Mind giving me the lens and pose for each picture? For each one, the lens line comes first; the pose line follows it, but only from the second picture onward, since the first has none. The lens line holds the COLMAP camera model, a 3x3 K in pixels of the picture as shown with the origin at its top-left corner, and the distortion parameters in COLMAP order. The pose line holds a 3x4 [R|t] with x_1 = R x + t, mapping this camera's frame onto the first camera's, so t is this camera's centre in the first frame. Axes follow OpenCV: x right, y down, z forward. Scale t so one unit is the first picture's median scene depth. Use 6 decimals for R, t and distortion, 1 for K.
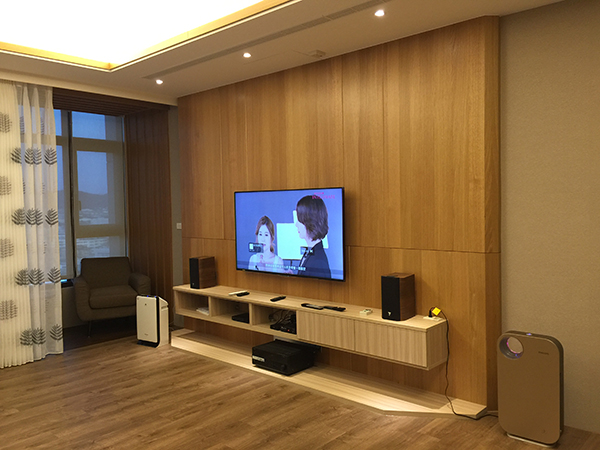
lens RADIAL K [[513.8, 0, 298.7], [0, 513.8, 225.5], [0, 0, 1]] dist [0.045880, -0.048337]
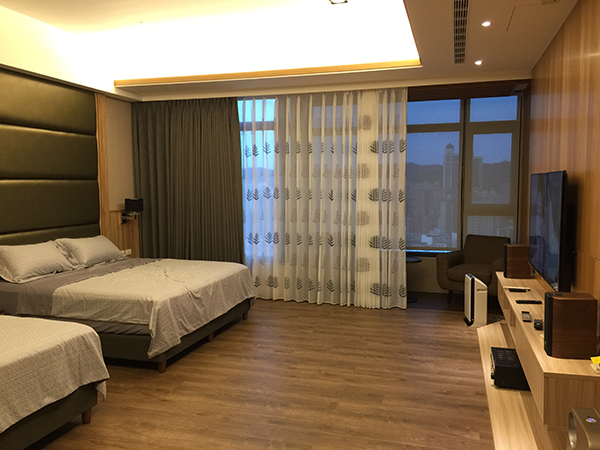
lens RADIAL K [[513.8, 0, 301.8], [0, 513.8, 223.0], [0, 0, 1]] dist [0.045880, -0.048337]
pose [[0.443059, 0.089643, -0.891999, 0.572829], [-0.045591, 0.995954, 0.077444, -0.040445], [0.895332, 0.006355, 0.445353, 0.290644]]
